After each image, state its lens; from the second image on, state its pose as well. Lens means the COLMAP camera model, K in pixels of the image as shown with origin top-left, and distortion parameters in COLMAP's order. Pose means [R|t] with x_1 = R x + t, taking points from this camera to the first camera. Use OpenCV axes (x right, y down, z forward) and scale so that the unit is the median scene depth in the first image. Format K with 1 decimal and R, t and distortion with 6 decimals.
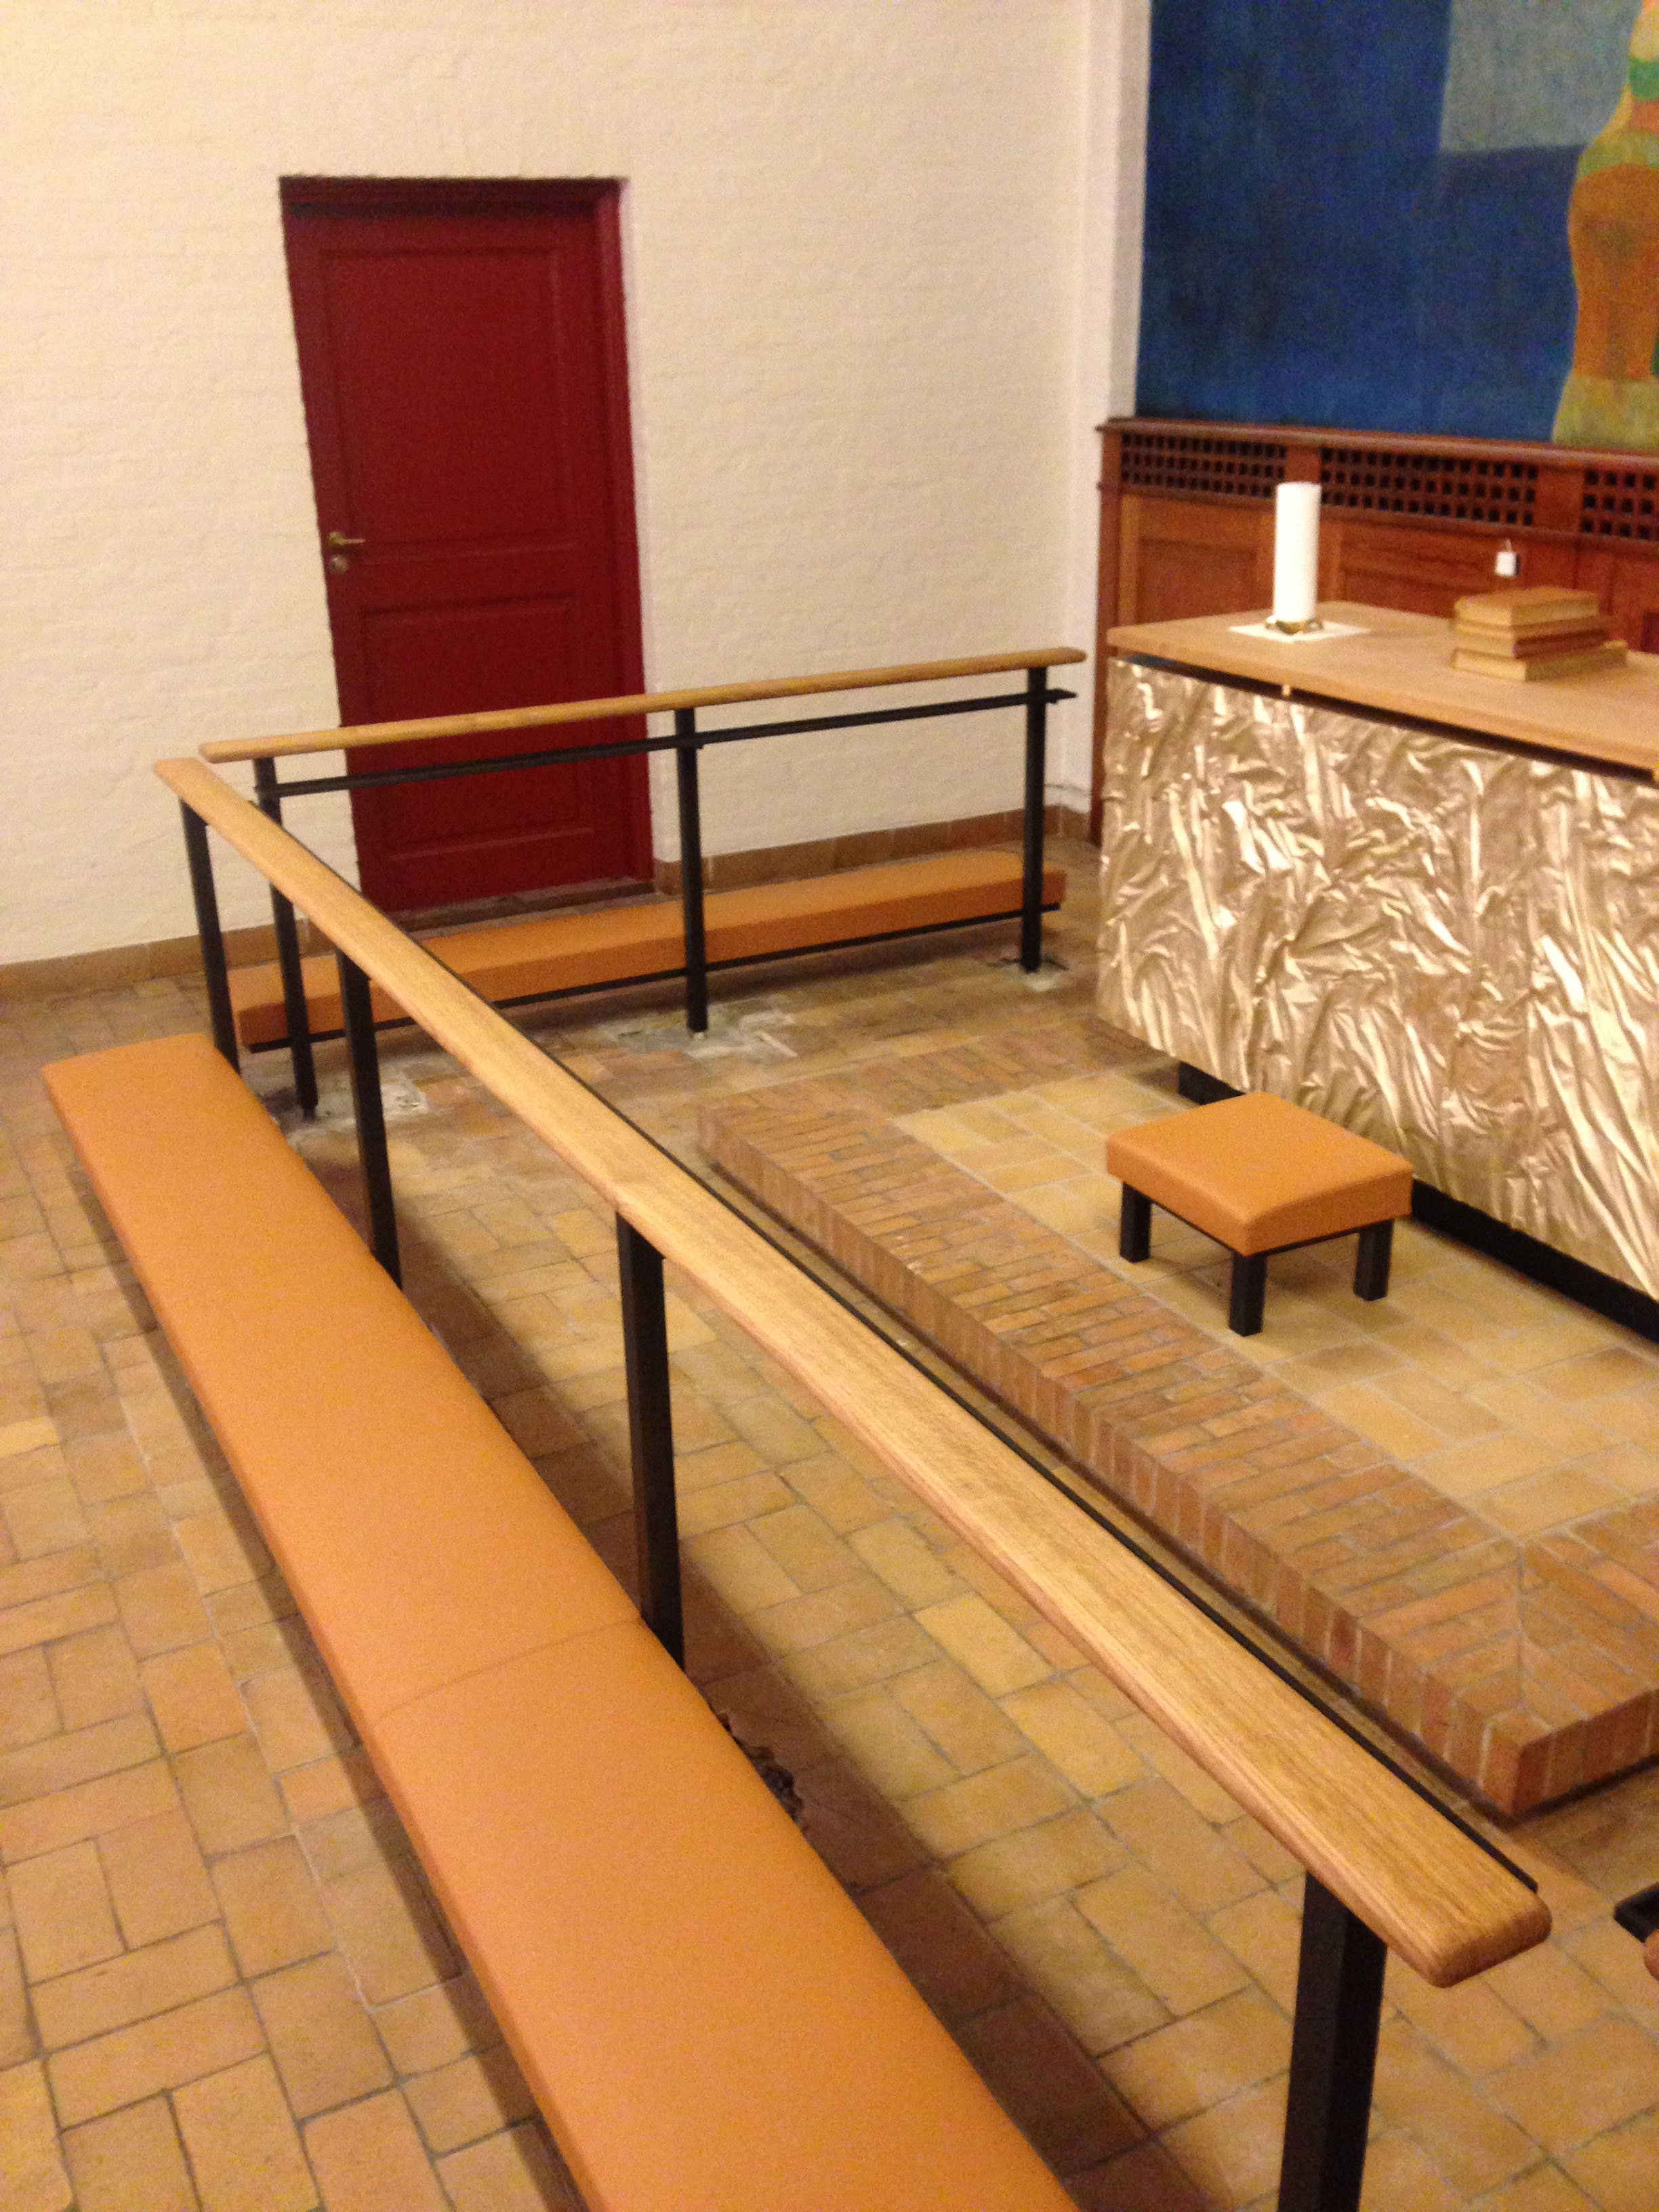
lens RADIAL K [[2059.3, 0, 824.9], [0, 2059.3, 1129.3], [0, 0, 1]] dist [0.157557, -0.279878]
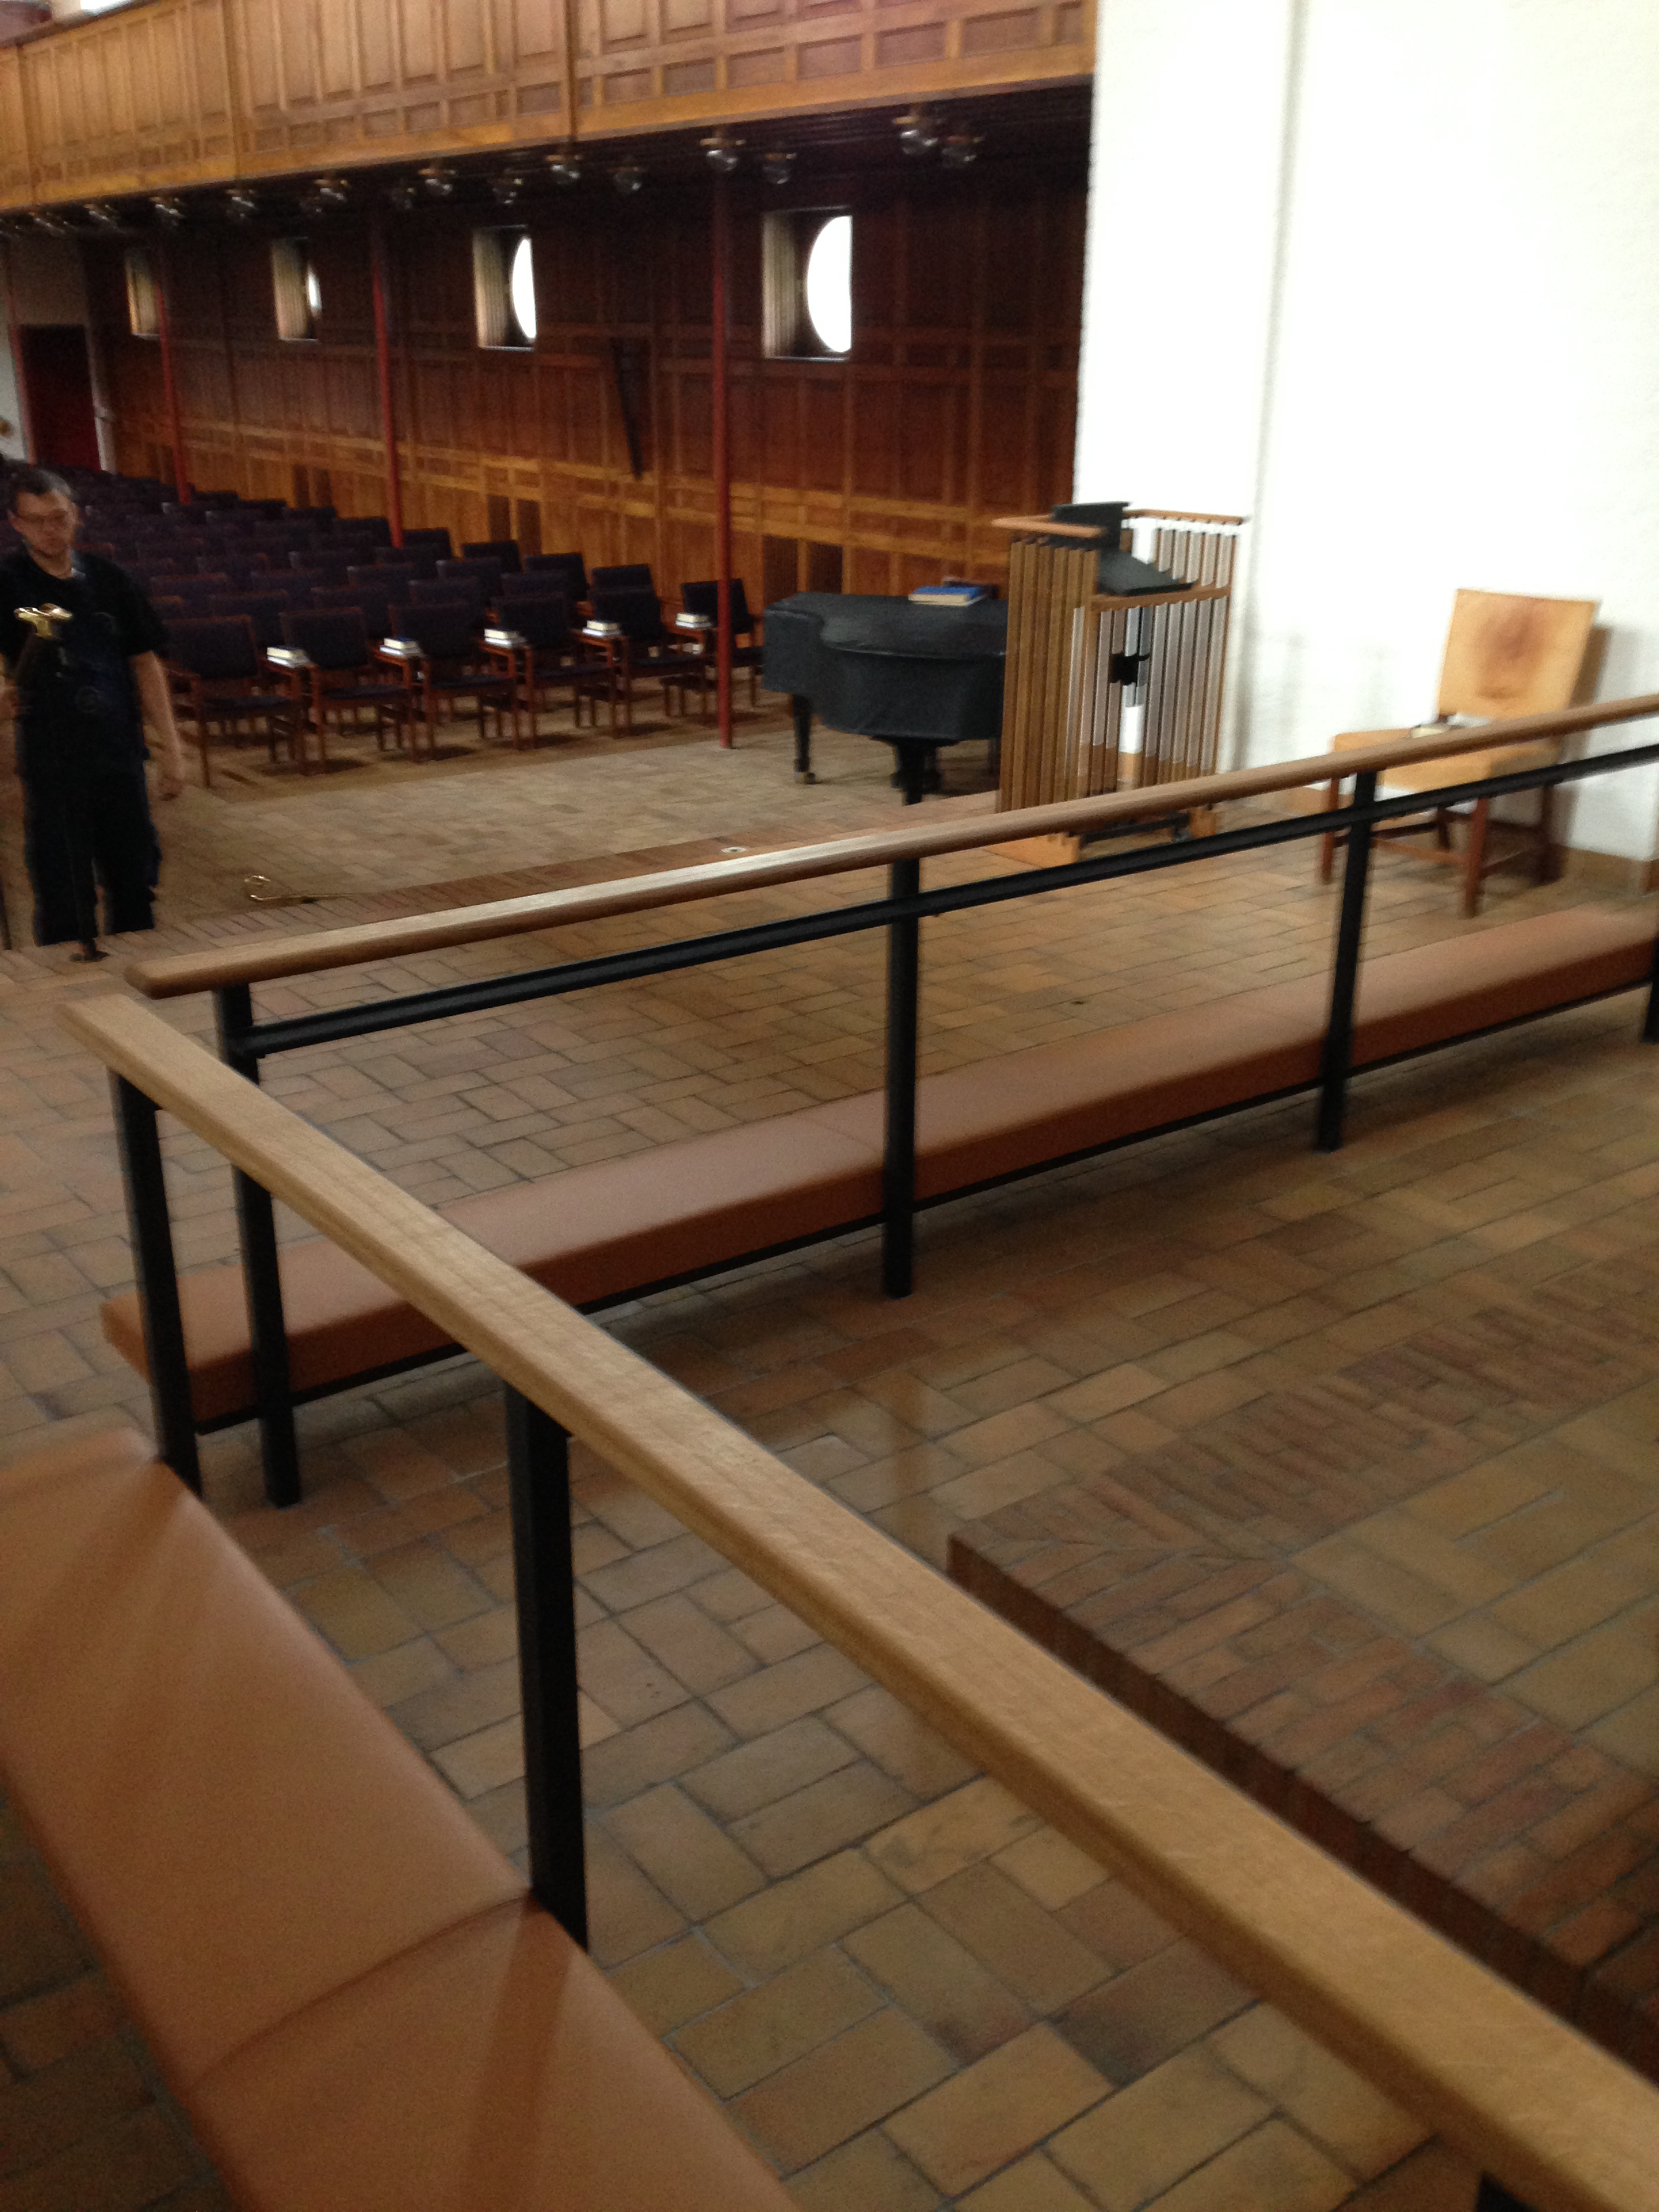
lens RADIAL K [[2059.3, 0, 824.9], [0, 2059.3, 1129.3], [0, 0, 1]] dist [0.157557, -0.279878]
pose [[0.159789, 0.386899, -0.908172, 0.676391], [-0.385151, 0.871514, 0.303516, -0.115639], [0.908915, 0.301285, 0.288272, 0.290161]]
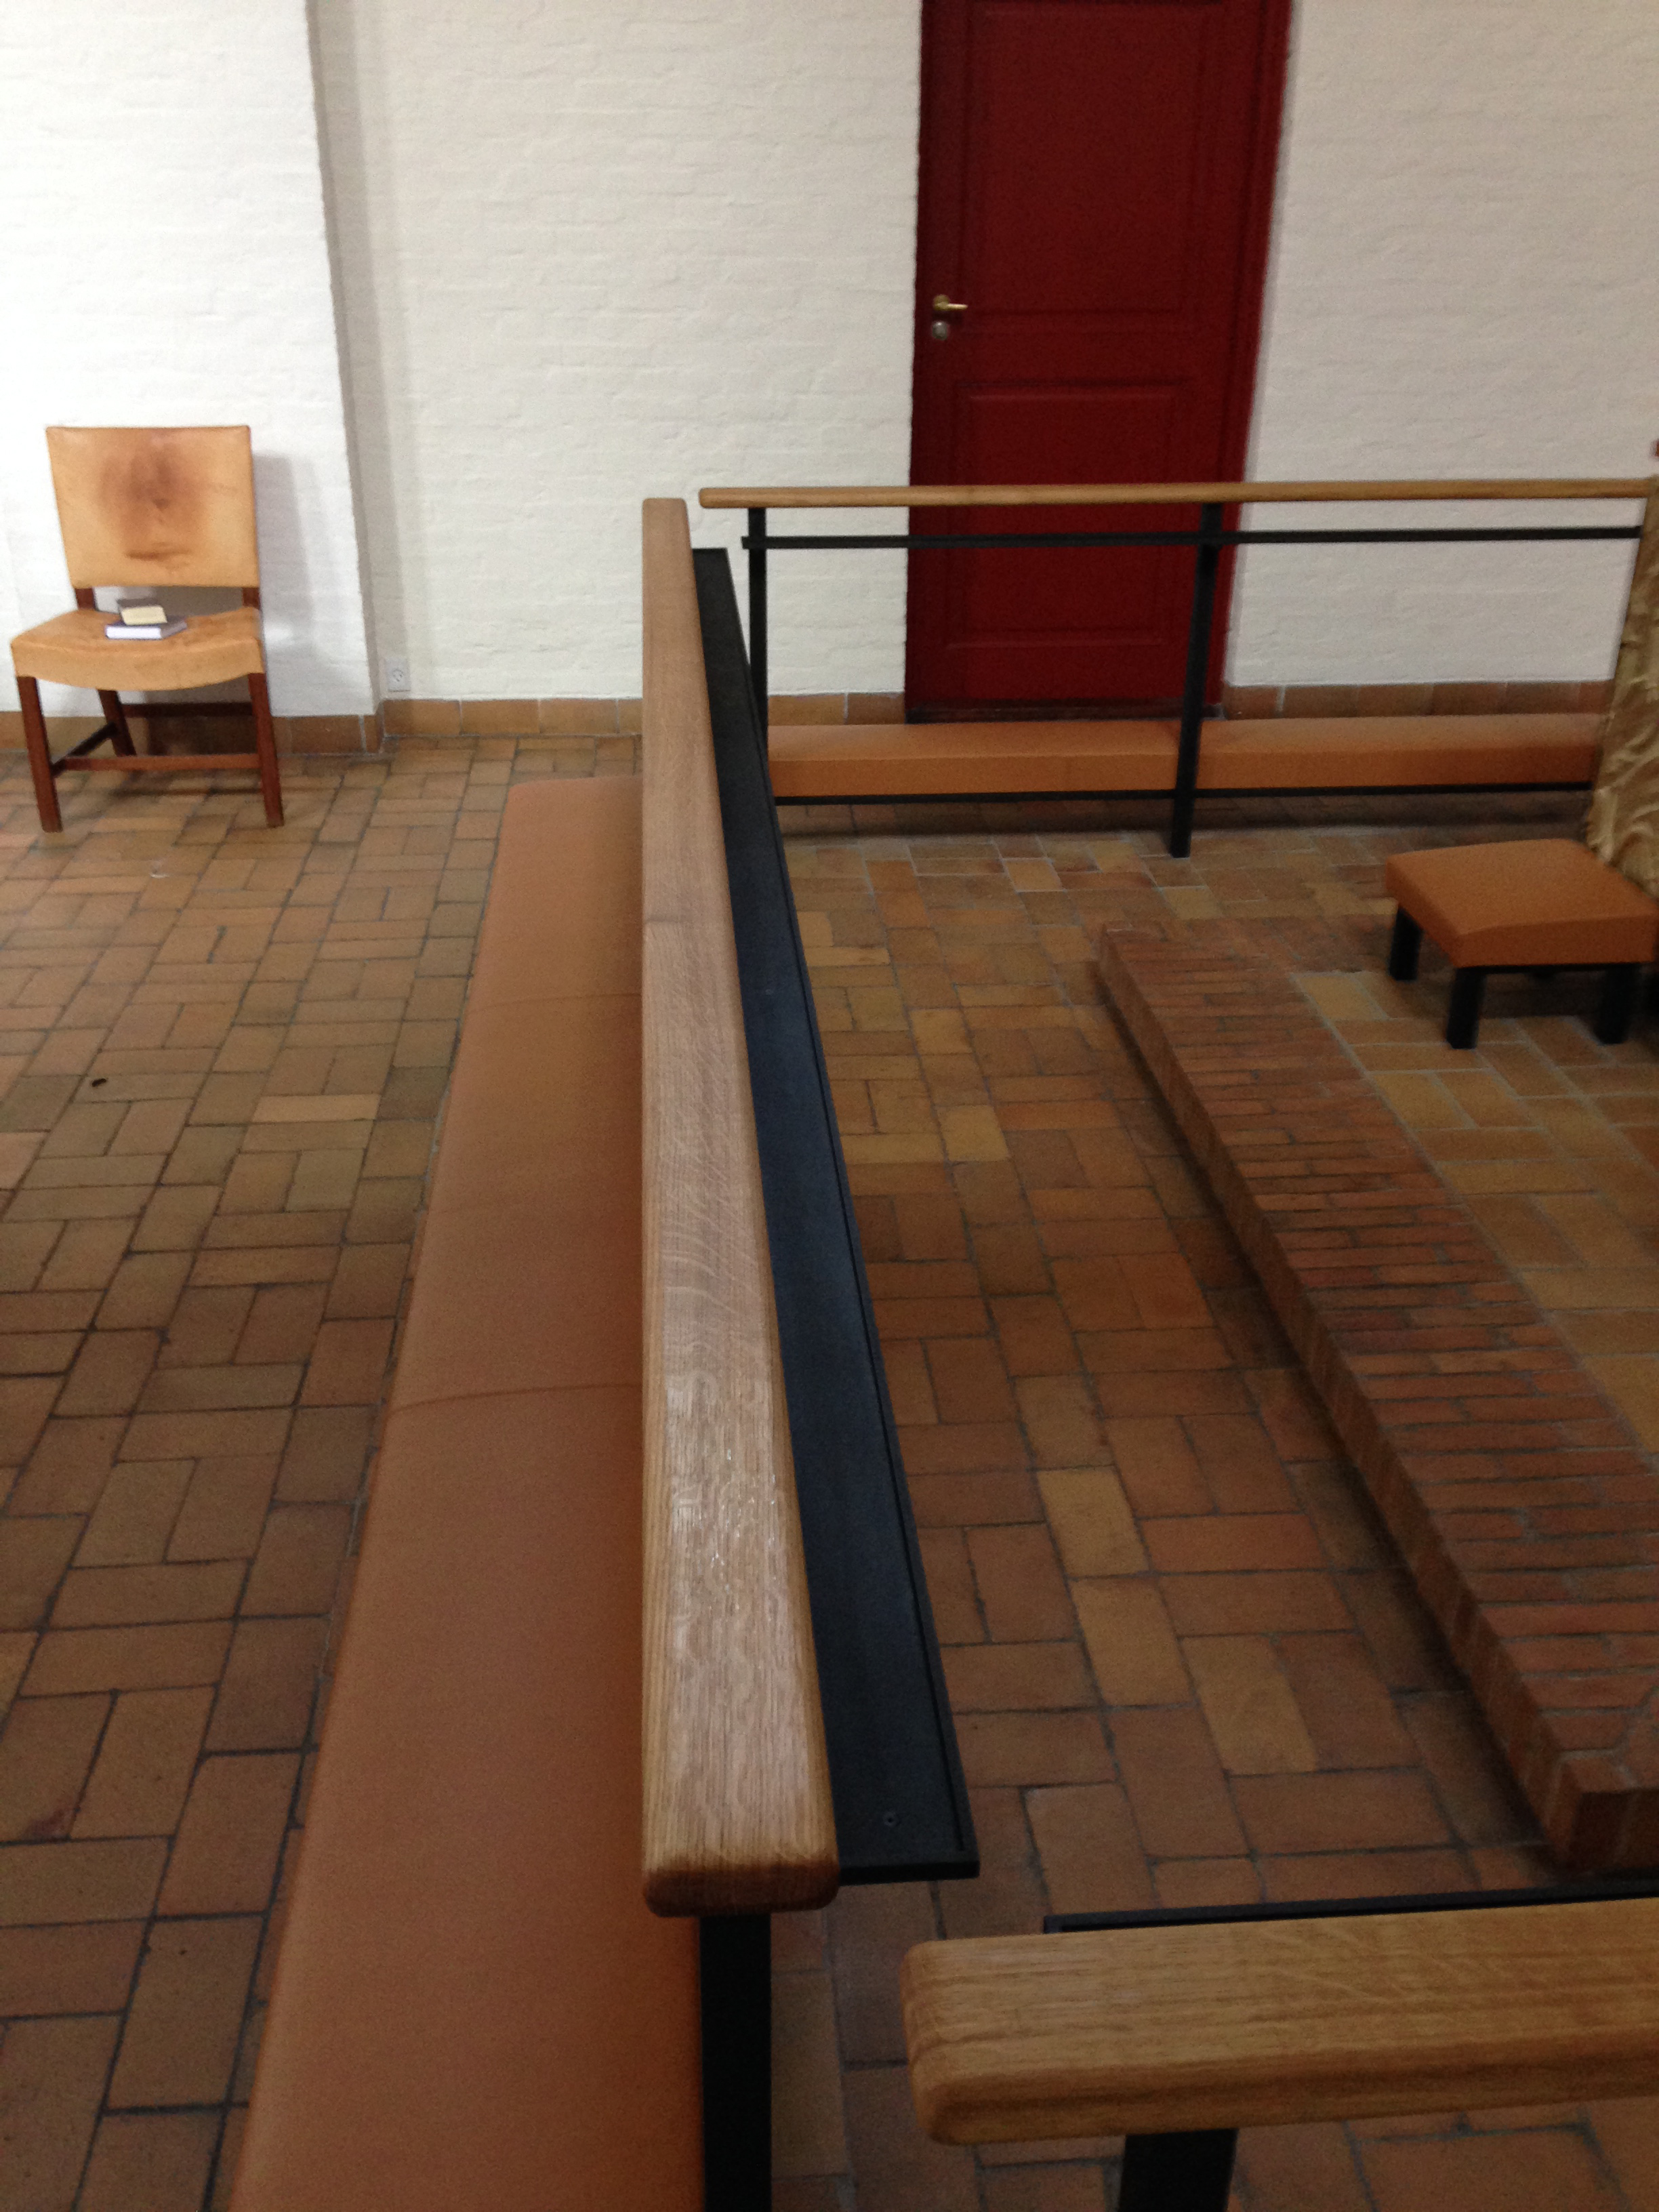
lens RADIAL K [[2059.3, 0, 824.9], [0, 2059.3, 1129.3], [0, 0, 1]] dist [0.157557, -0.279878]
pose [[0.919462, 0.203229, -0.336584, 0.151461], [-0.180579, 0.978702, 0.097642, 0.008350], [0.349259, -0.028998, 0.936578, 0.074959]]
